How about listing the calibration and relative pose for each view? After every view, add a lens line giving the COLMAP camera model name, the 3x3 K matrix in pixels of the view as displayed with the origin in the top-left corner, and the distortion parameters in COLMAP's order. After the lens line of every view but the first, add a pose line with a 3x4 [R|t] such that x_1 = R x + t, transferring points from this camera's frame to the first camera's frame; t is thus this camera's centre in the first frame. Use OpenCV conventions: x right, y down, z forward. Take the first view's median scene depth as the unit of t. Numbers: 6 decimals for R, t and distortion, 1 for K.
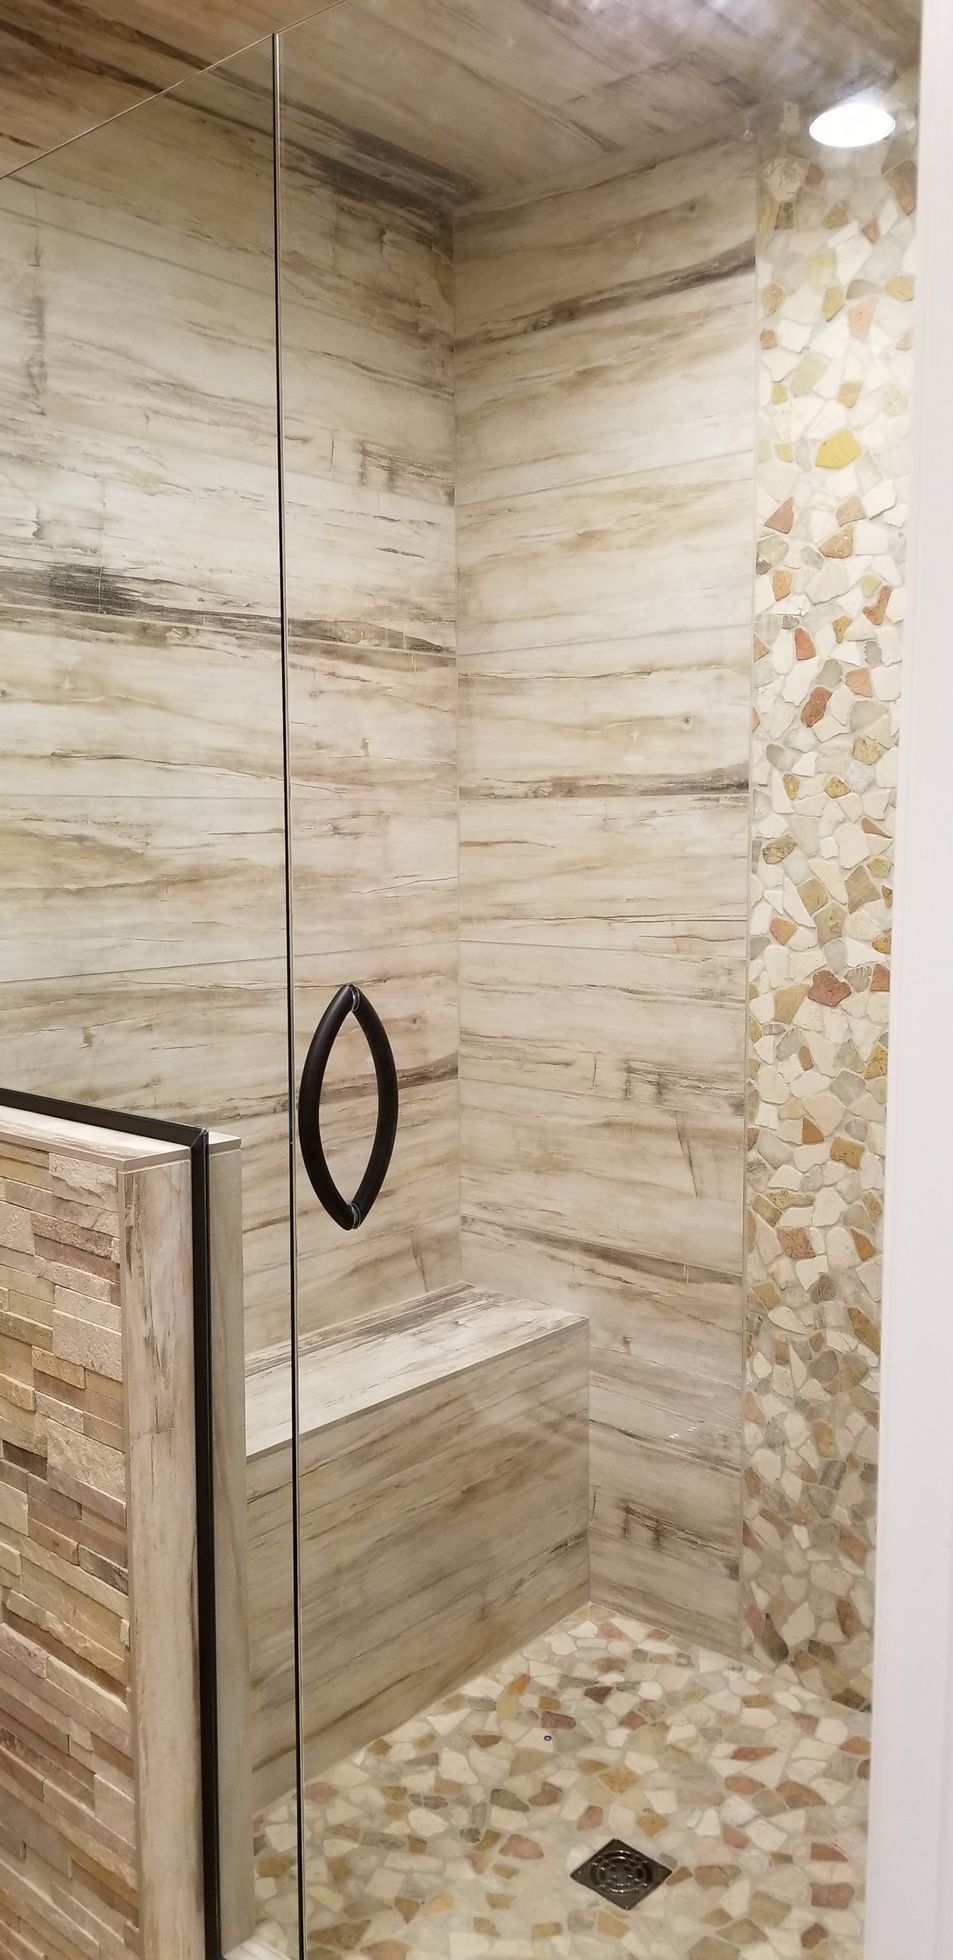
lens RADIAL K [[1511.1, 0, 470.8], [0, 1511.1, 1000.9], [0, 0, 1]] dist [0.038525, -0.108796]
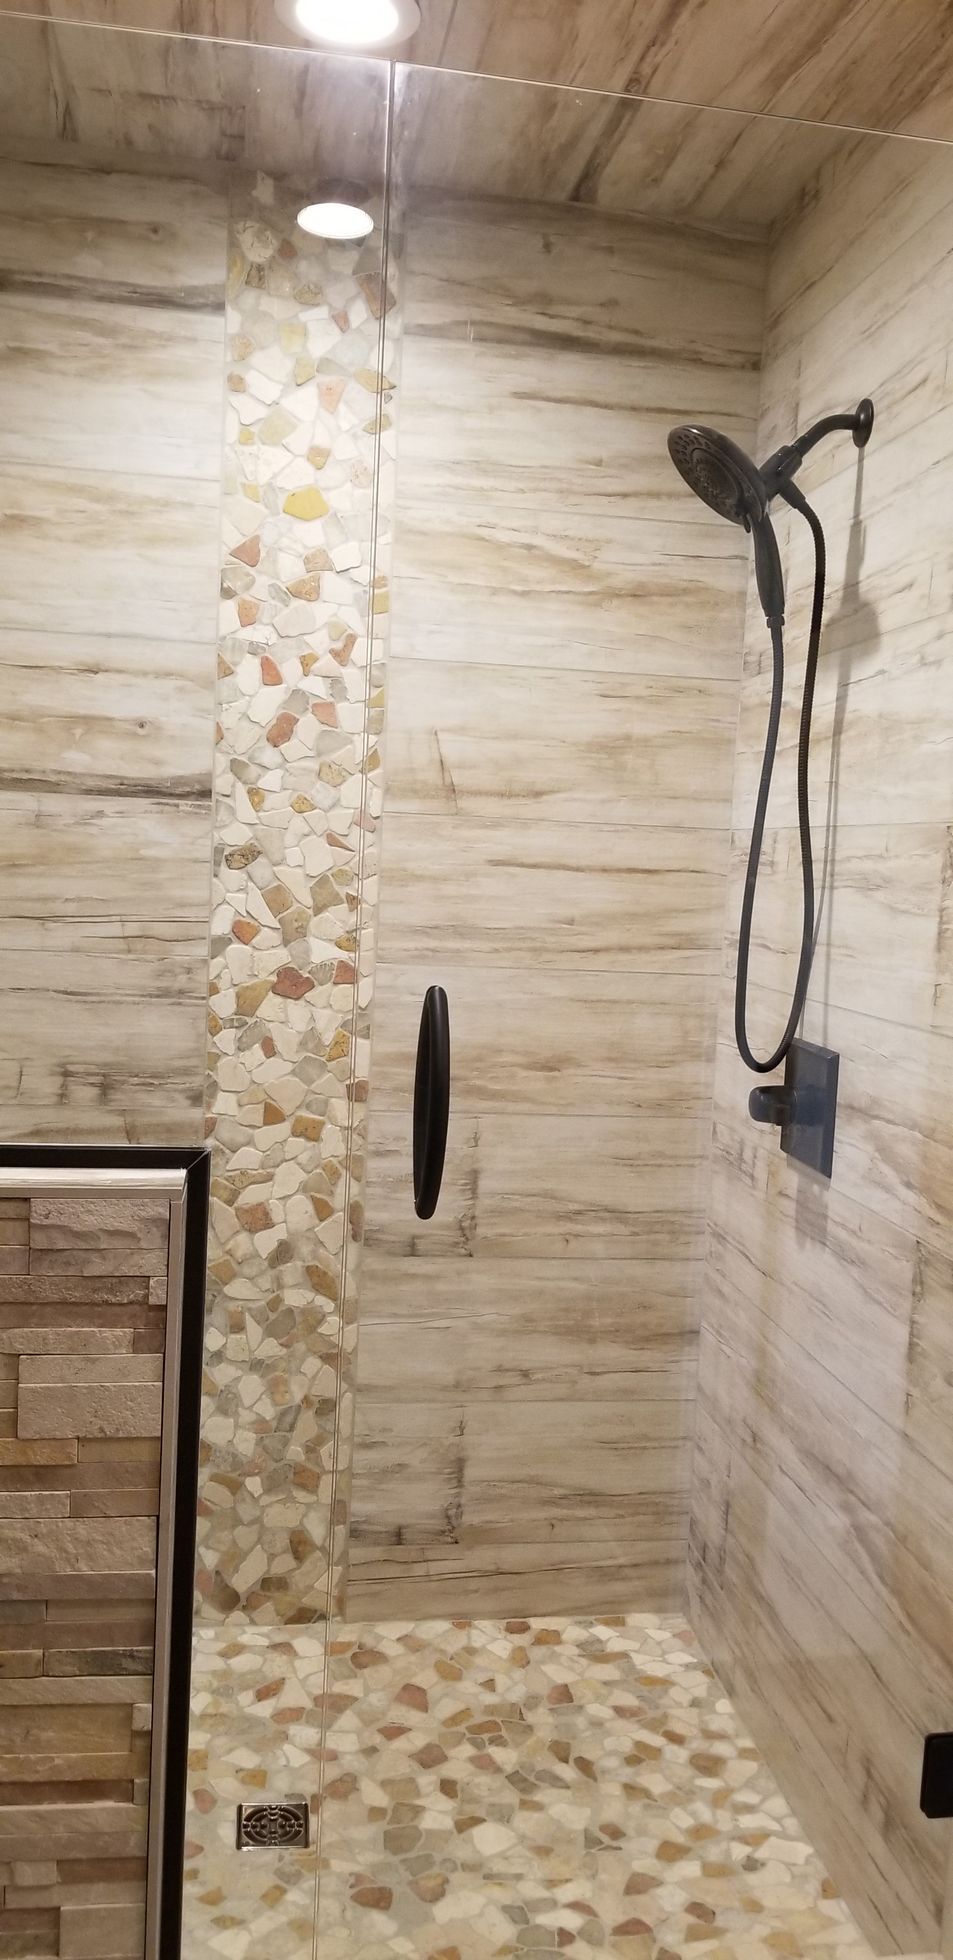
lens RADIAL K [[1511.1, 0, 513.3], [0, 1511.1, 996.1], [0, 0, 1]] dist [0.038525, -0.108796]
pose [[0.620433, -0.037457, 0.783364, -0.527776], [0.036835, 0.999148, 0.018600, -0.012962], [-0.783394, 0.017315, 0.621284, 0.177666]]
